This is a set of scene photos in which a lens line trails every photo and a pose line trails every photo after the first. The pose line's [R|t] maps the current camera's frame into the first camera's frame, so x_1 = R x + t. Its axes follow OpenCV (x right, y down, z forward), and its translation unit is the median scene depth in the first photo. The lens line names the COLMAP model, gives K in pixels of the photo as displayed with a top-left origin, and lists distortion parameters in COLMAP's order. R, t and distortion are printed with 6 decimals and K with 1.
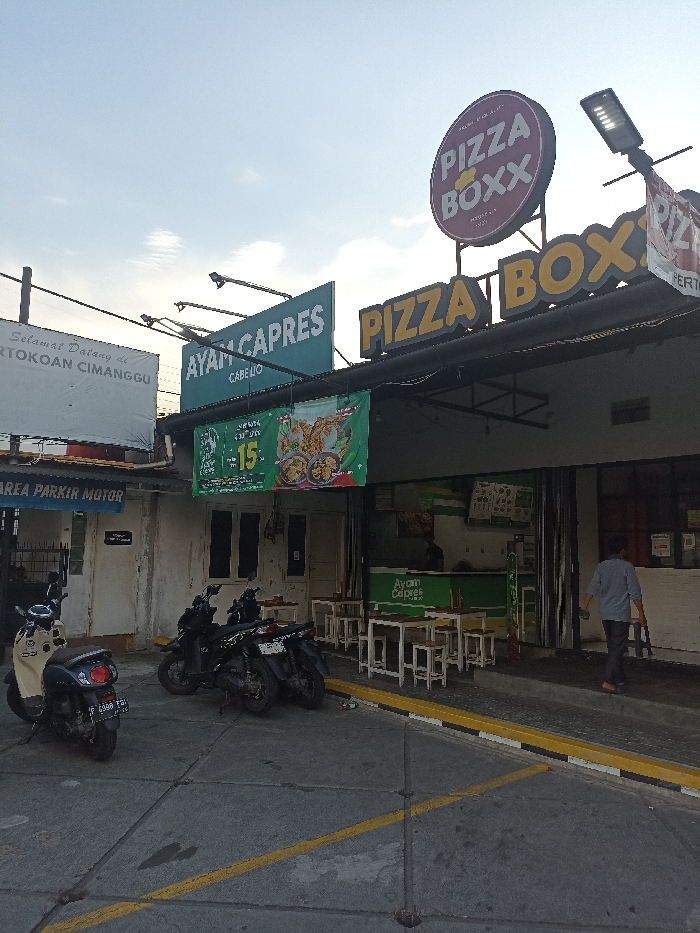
lens RADIAL K [[683.1, 0, 340.3], [0, 683.1, 470.7], [0, 0, 1]] dist [0.029322, -0.027072]
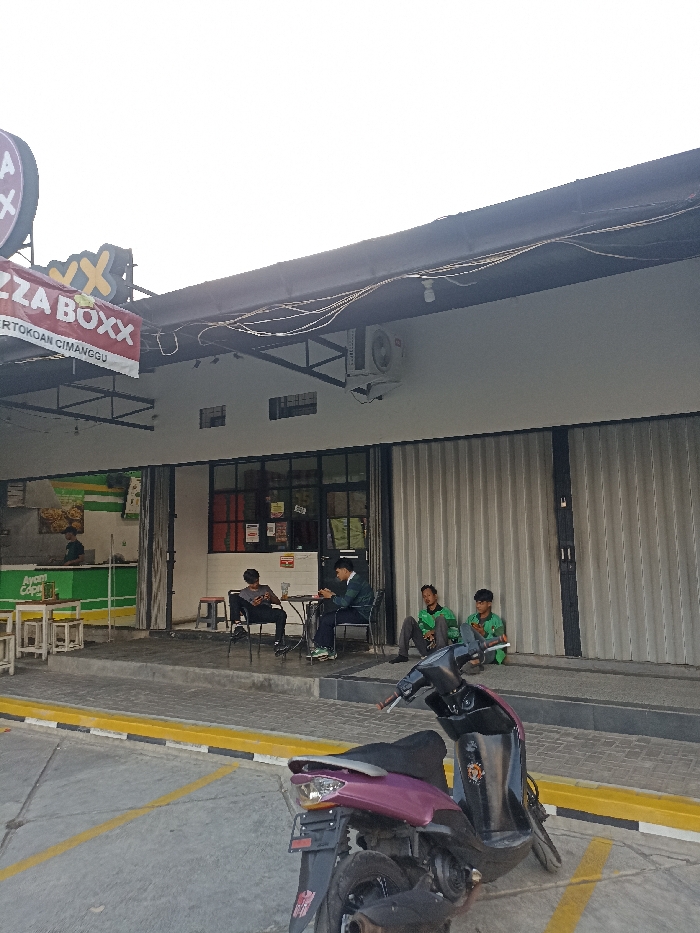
lens RADIAL K [[683.1, 0, 355.0], [0, 683.1, 467.1], [0, 0, 1]] dist [0.029322, -0.027072]
pose [[0.937026, 0.003935, 0.349238, 0.262543], [-0.004849, 0.999987, 0.001741, -0.006536], [-0.349226, -0.003325, 0.937033, -0.163710]]
